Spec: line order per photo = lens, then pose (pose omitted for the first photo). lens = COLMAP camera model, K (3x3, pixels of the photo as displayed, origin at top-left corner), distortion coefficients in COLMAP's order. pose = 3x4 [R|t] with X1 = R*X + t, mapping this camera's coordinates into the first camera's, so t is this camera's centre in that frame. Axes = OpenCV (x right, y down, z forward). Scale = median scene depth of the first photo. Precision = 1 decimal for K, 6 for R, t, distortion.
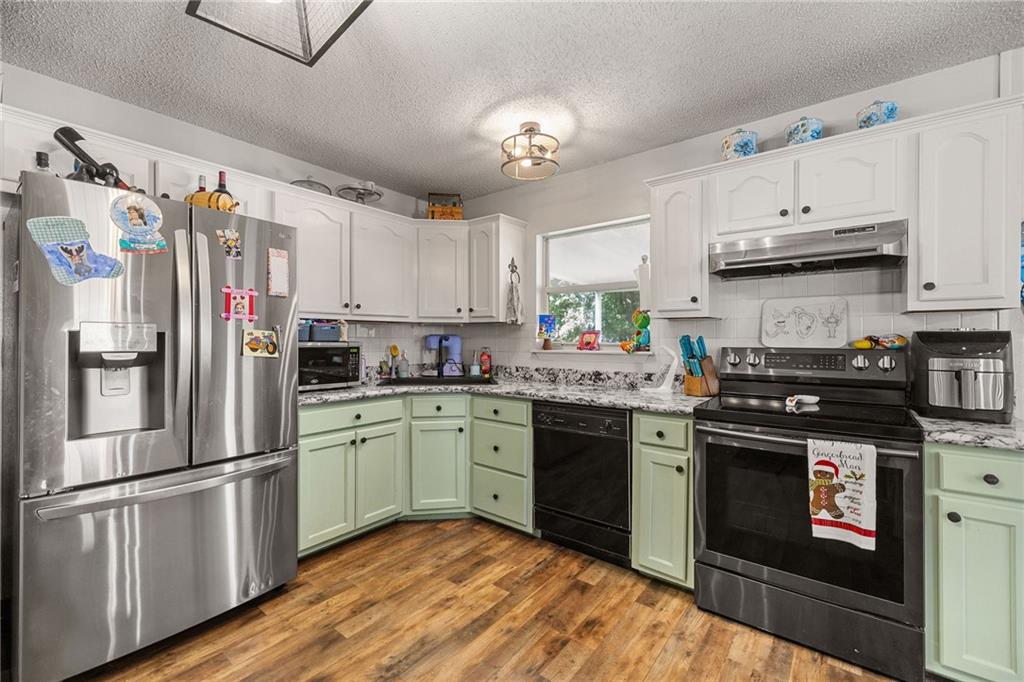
lens RADIAL K [[432.2, 0, 510.5], [0, 432.2, 339.5], [0, 0, 1]] dist [0.003008, 0.000550]
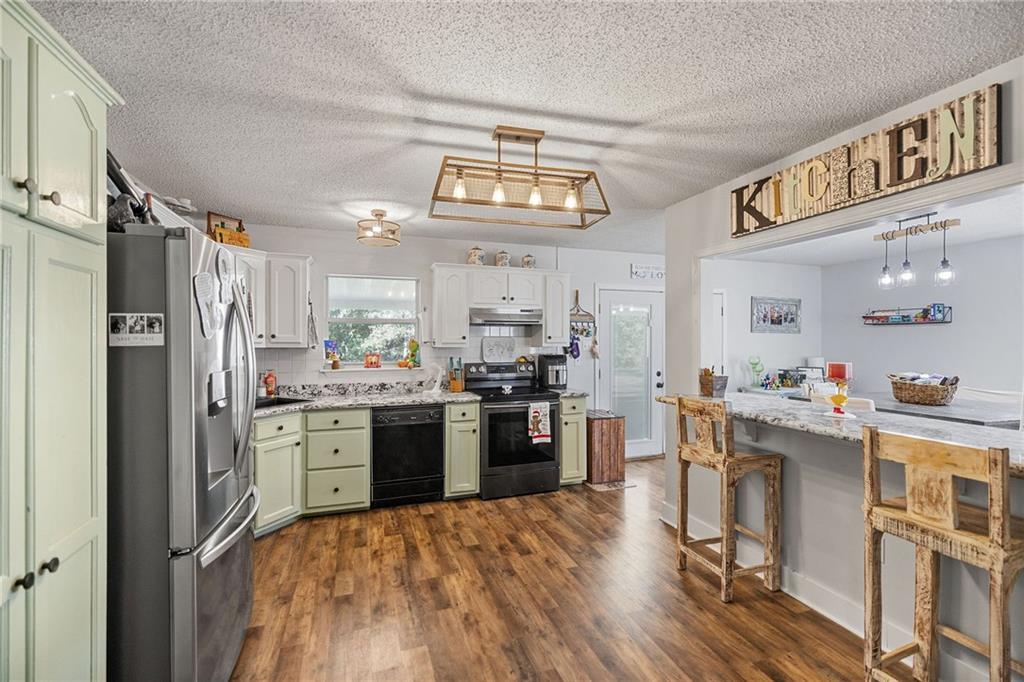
lens RADIAL K [[432.2, 0, 510.2], [0, 432.2, 340.9], [0, 0, 1]] dist [0.003008, 0.000550]
pose [[0.529617, -0.000084, 0.848237, -1.035201], [0.002007, 0.999997, -0.001155, -0.080360], [-0.848234, 0.002314, 0.529616, -0.112834]]
